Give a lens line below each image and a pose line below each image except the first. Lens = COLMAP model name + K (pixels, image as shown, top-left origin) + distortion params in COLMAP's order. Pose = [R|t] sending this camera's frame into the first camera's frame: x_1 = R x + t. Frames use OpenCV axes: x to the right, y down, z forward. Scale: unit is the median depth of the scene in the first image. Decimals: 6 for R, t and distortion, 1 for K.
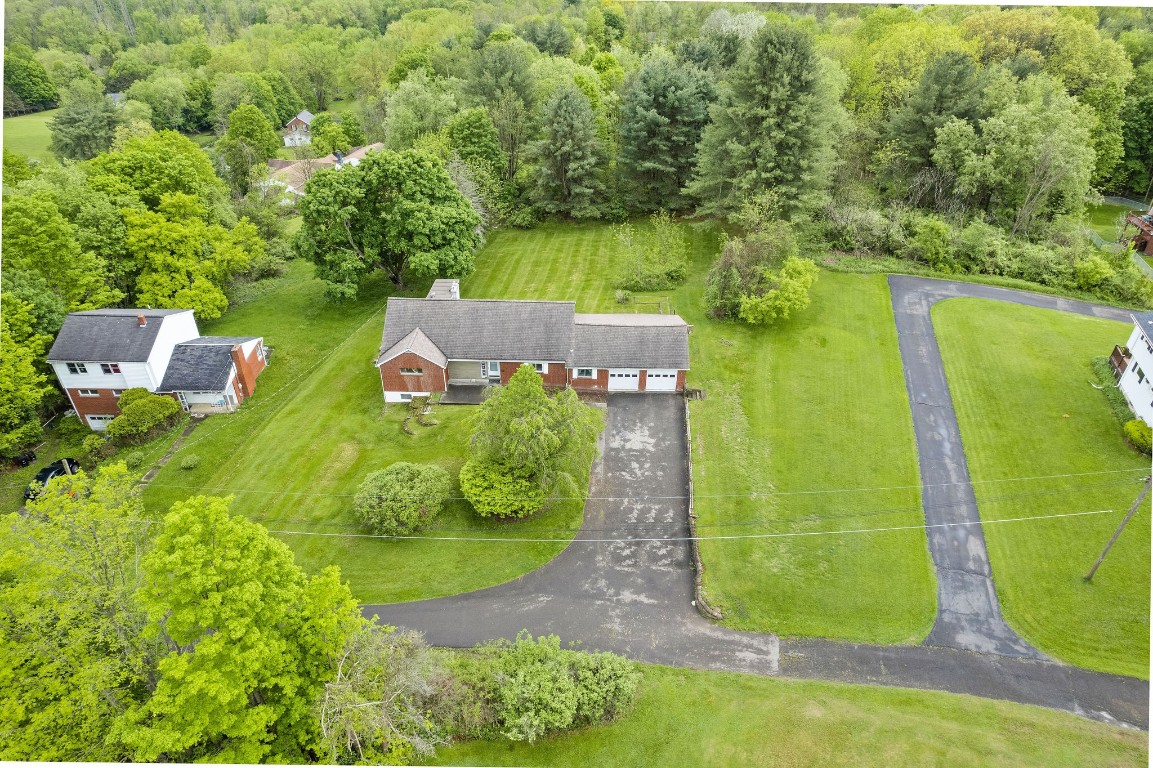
lens RADIAL K [[734.3, 0, 576.5], [0, 734.3, 384.0], [0, 0, 1]] dist [-0.081301, 0.075021]
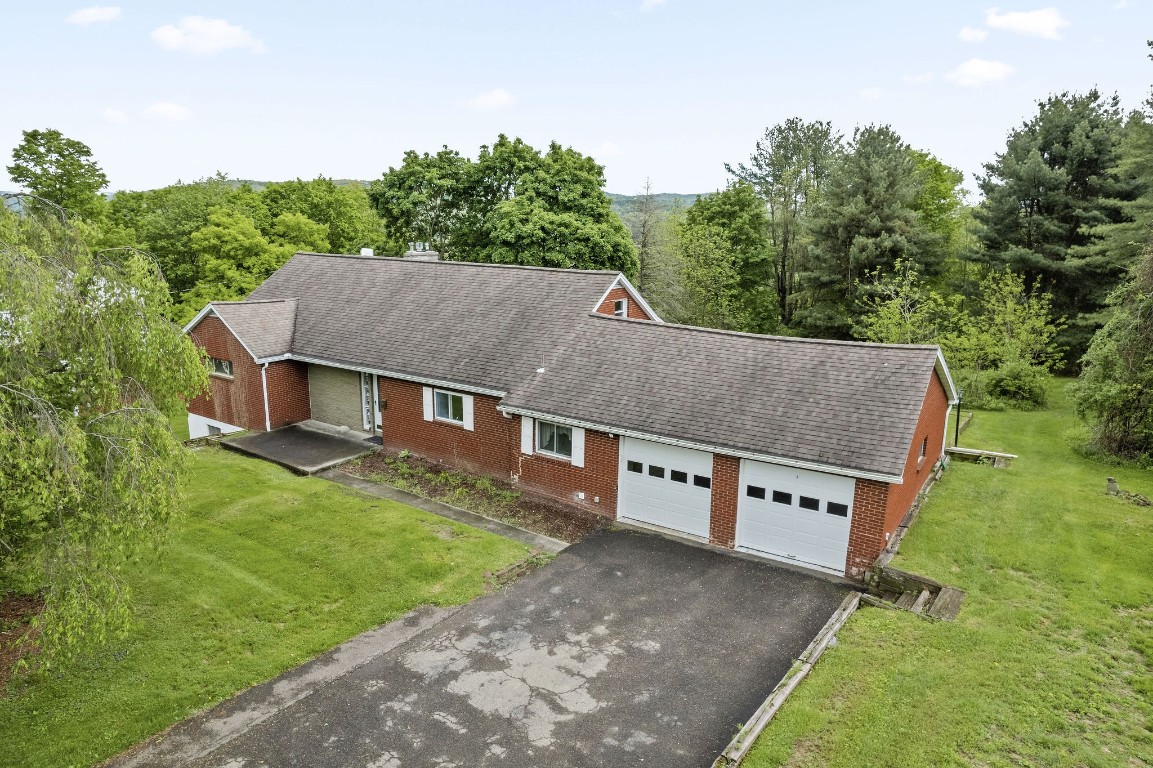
lens RADIAL K [[750.8, 0, 576.5], [0, 750.8, 384.0], [0, 0, 1]] dist [-0.087819, 0.078995]
pose [[0.845343, 0.123005, -0.519870, 0.152233], [-0.308945, 0.906461, -0.287890, 0.043404], [0.435830, 0.403977, 0.804273, 0.610485]]
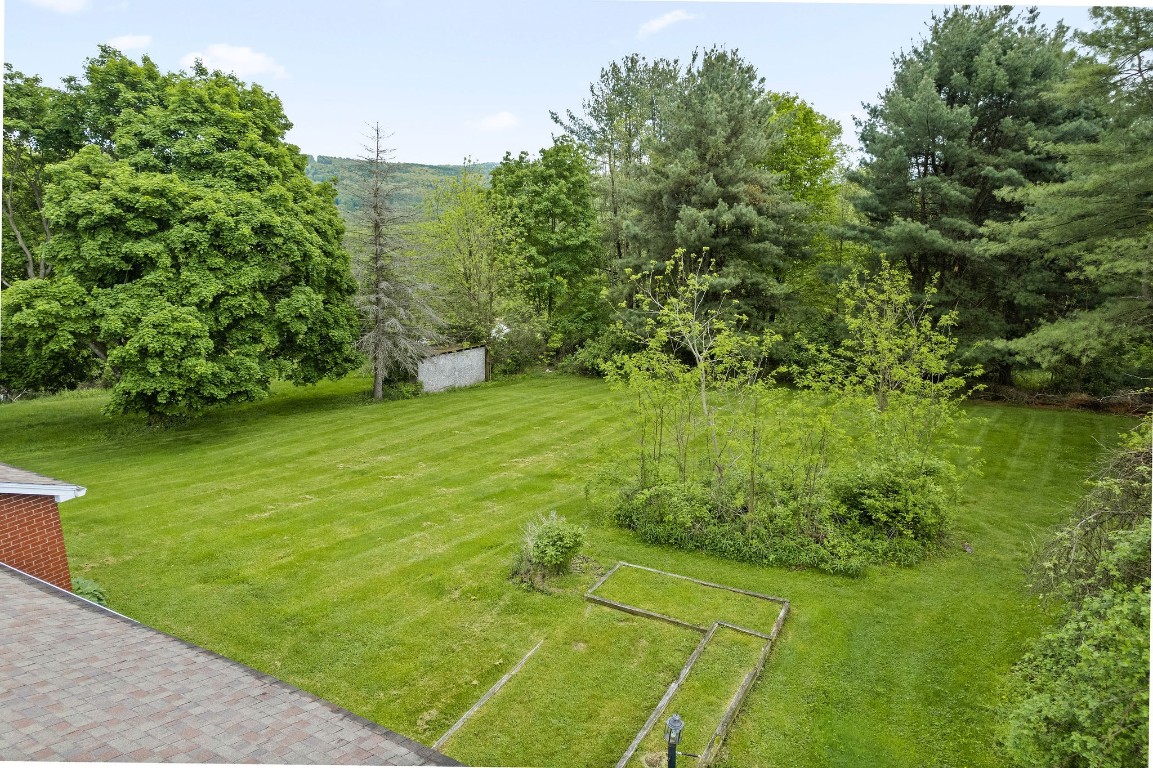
lens RADIAL K [[727.5, 0, 576.5], [0, 727.5, 384.0], [0, 0, 1]] dist [-0.023484, 0.001646]
pose [[0.896513, 0.119488, -0.426600, 0.149726], [-0.256200, 0.925422, -0.279207, -0.110596], [0.361423, 0.359607, 0.860265, 0.842639]]
